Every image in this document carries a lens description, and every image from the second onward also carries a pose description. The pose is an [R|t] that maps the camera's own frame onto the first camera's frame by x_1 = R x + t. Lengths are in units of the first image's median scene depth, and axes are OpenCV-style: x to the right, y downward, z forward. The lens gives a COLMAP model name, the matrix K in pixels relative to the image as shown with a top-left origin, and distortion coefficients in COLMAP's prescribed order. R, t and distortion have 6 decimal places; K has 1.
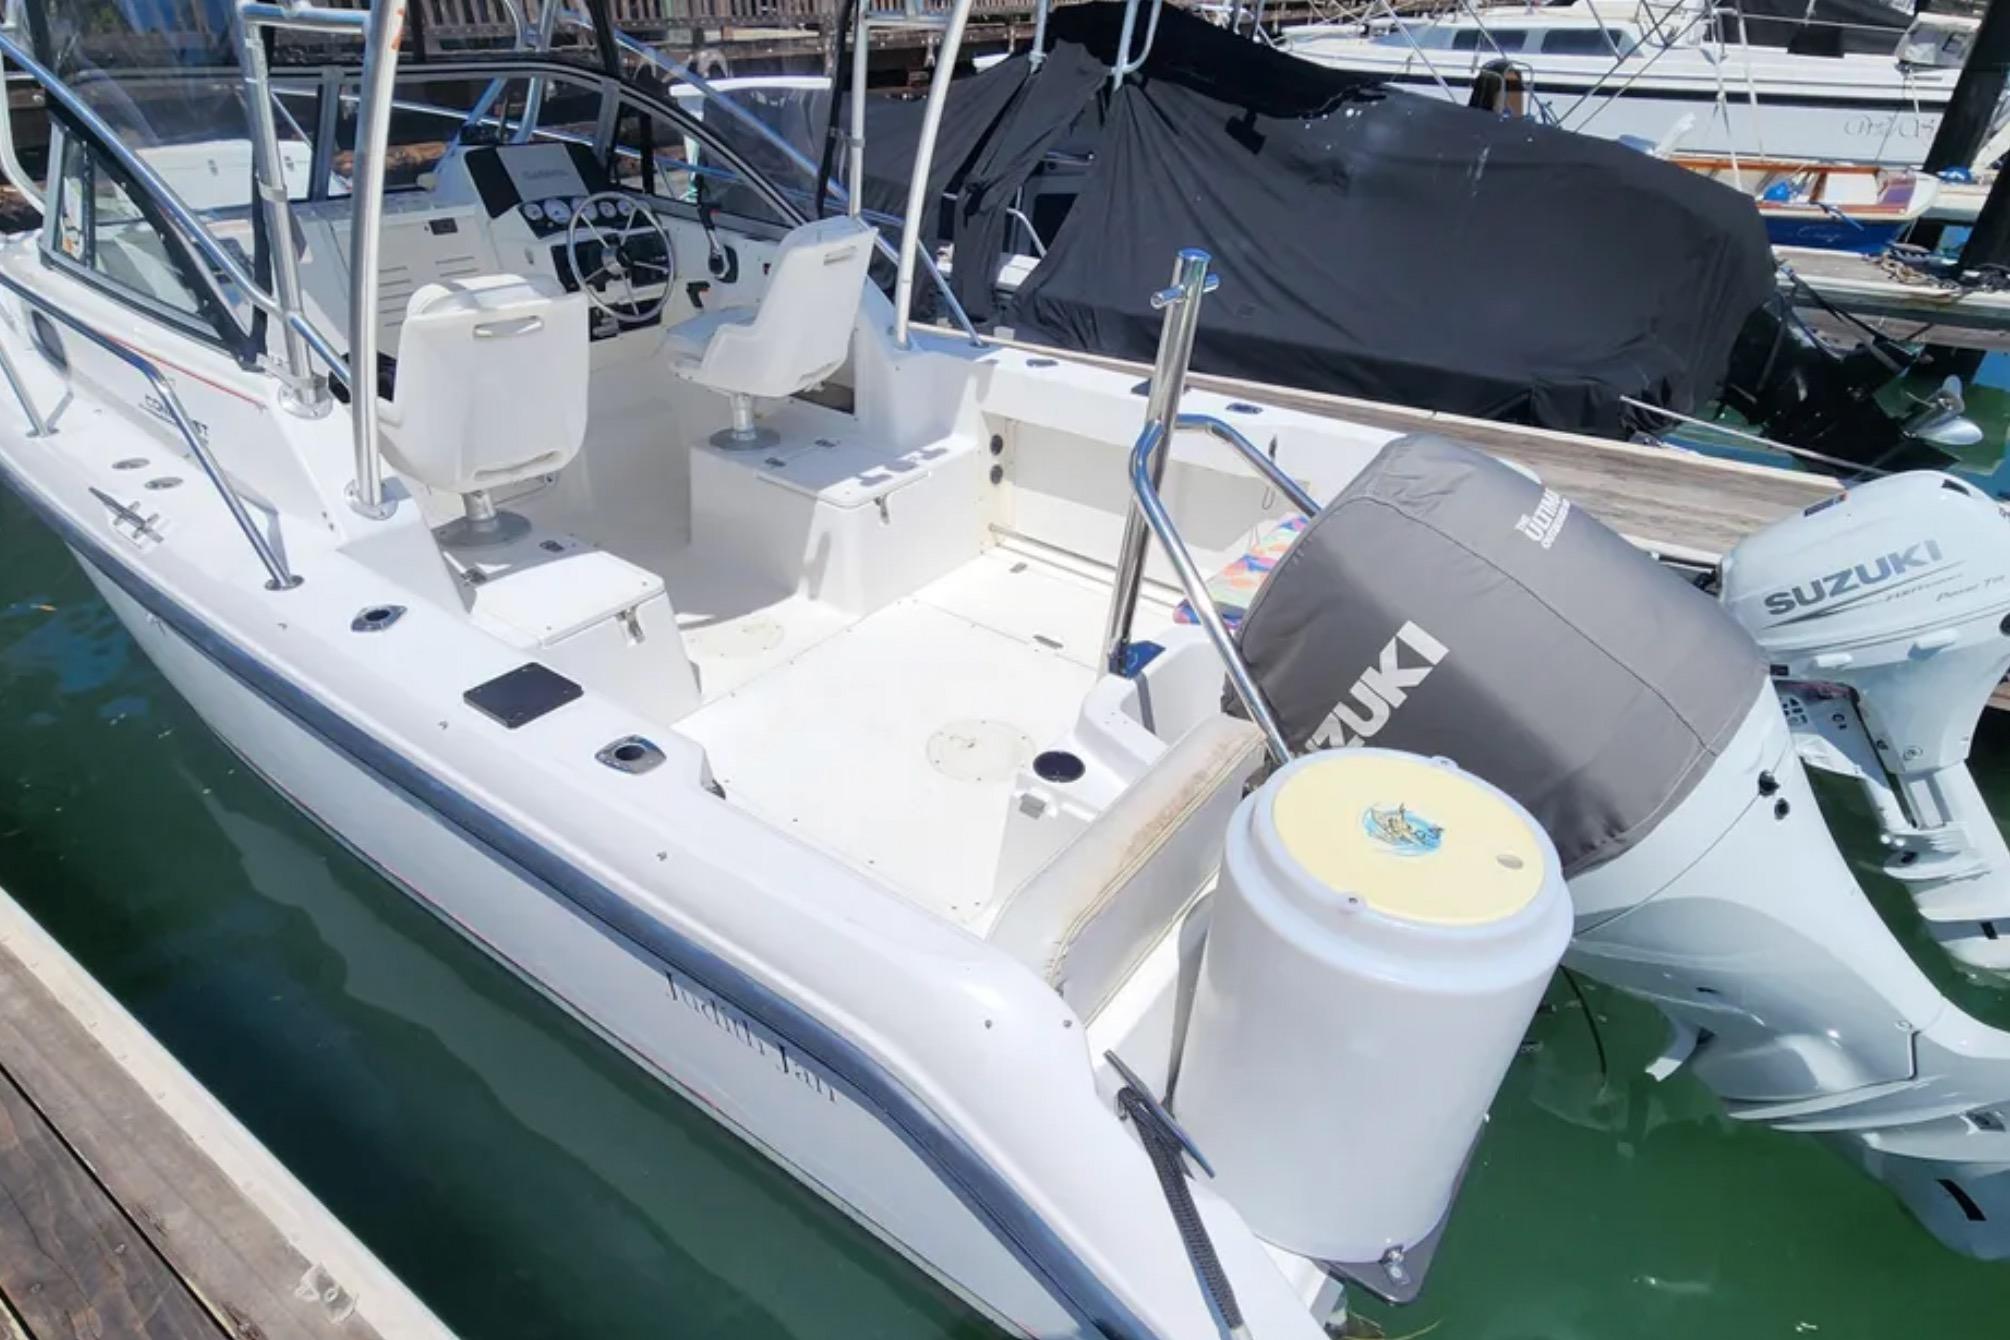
lens RADIAL K [[1099.8, 0, 1010.8], [0, 1099.8, 601.9], [0, 0, 1]] dist [0.001089, -0.003761]
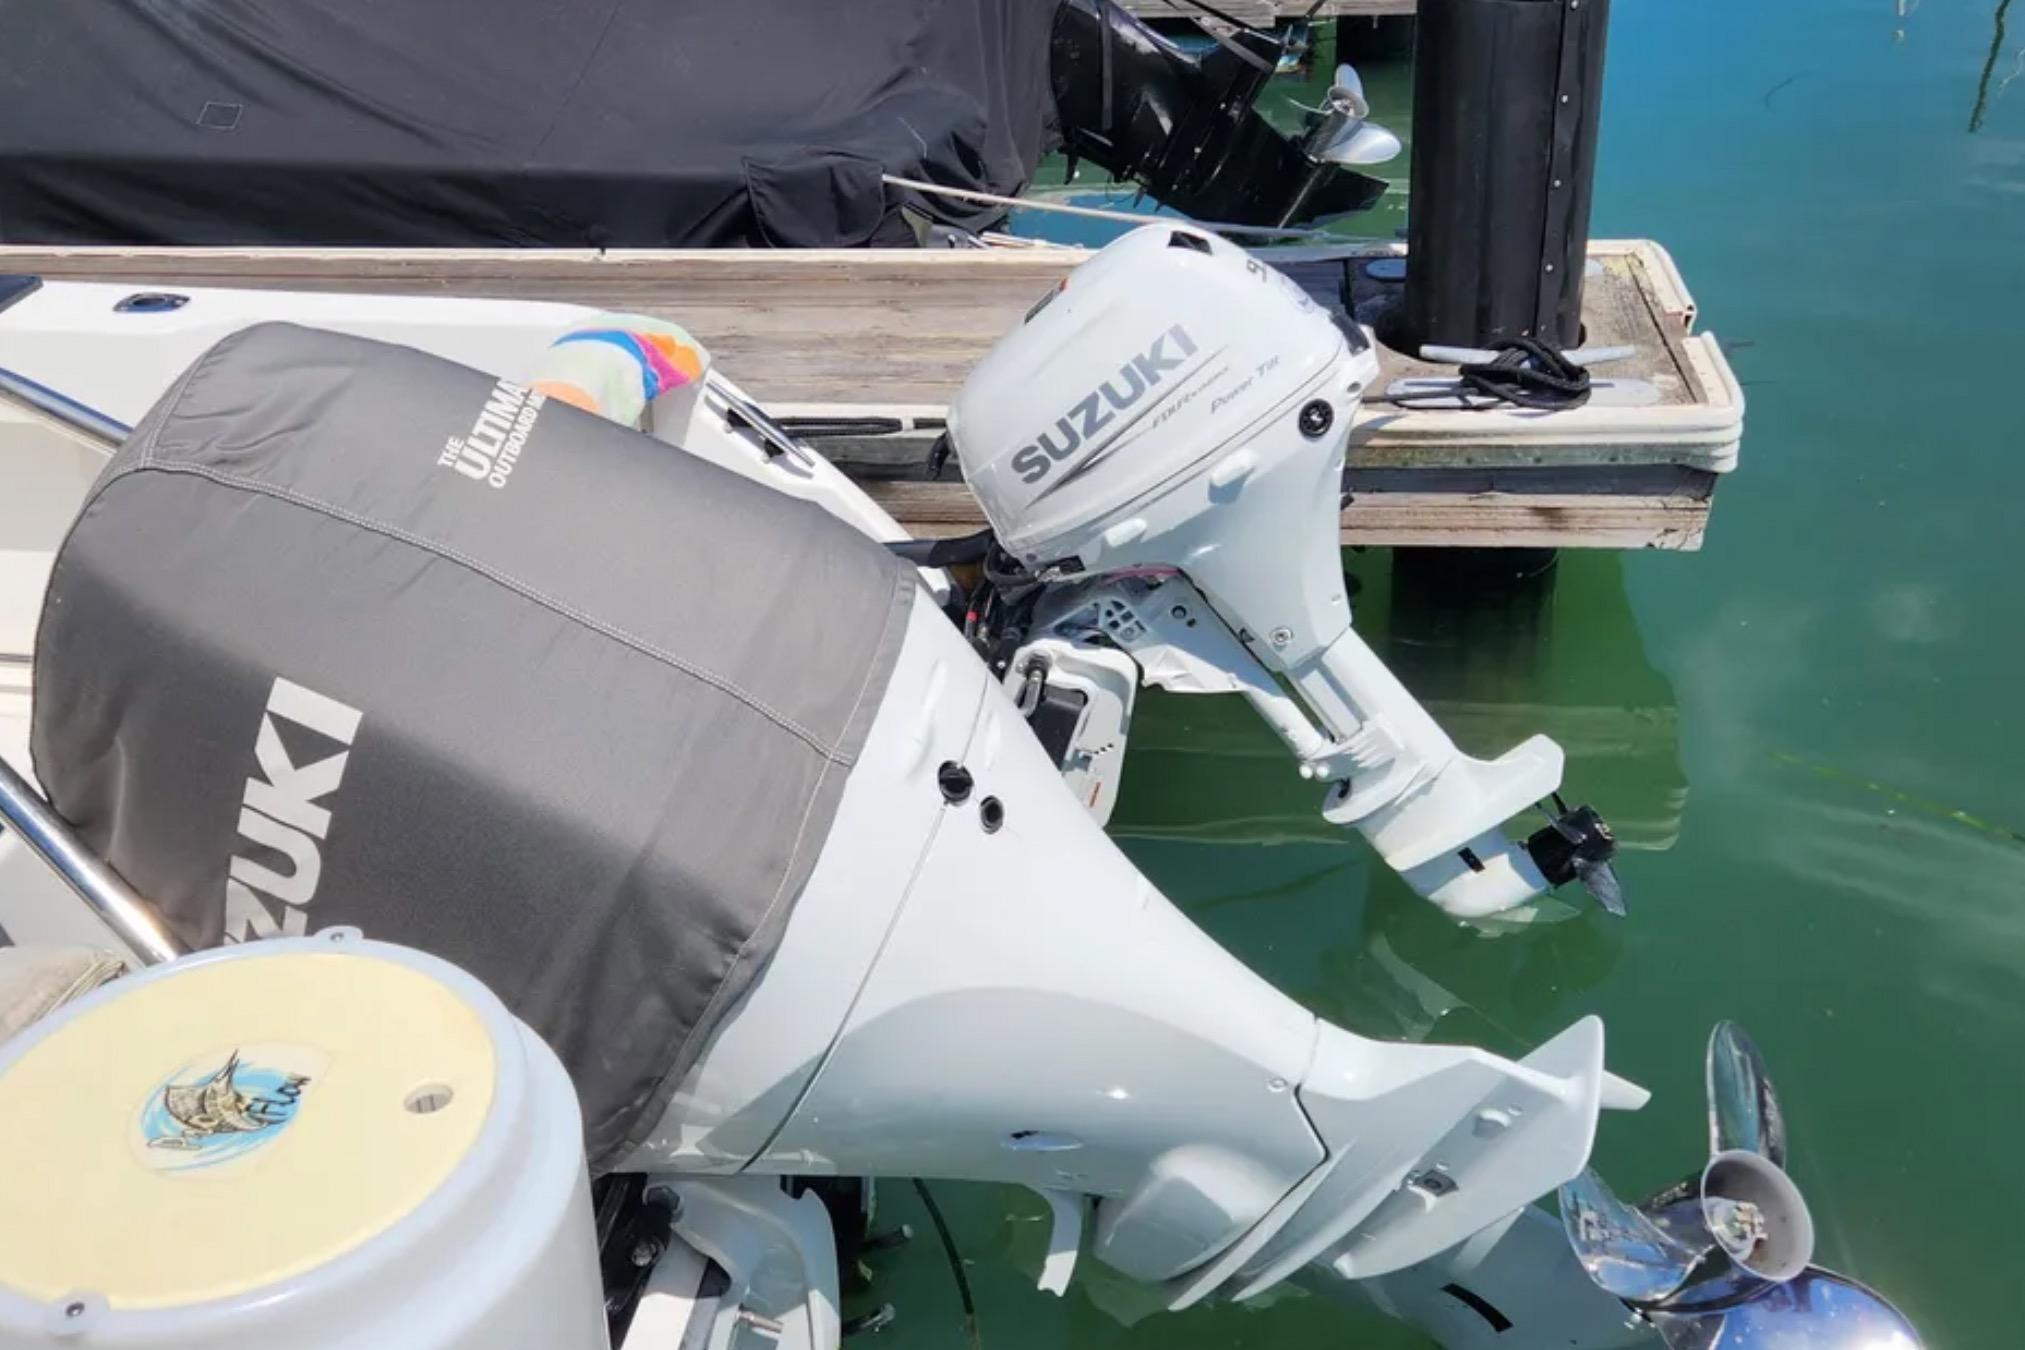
lens RADIAL K [[1922.7, 0, 1012.2], [0, 1922.7, 356.9], [0, 0, 1]] dist [0.013746, -0.005092]
pose [[0.883611, -0.199486, 0.423601, 0.246072], [0.251338, 0.965390, -0.069648, 0.016855], [-0.395046, 0.168008, 0.903168, -0.006185]]
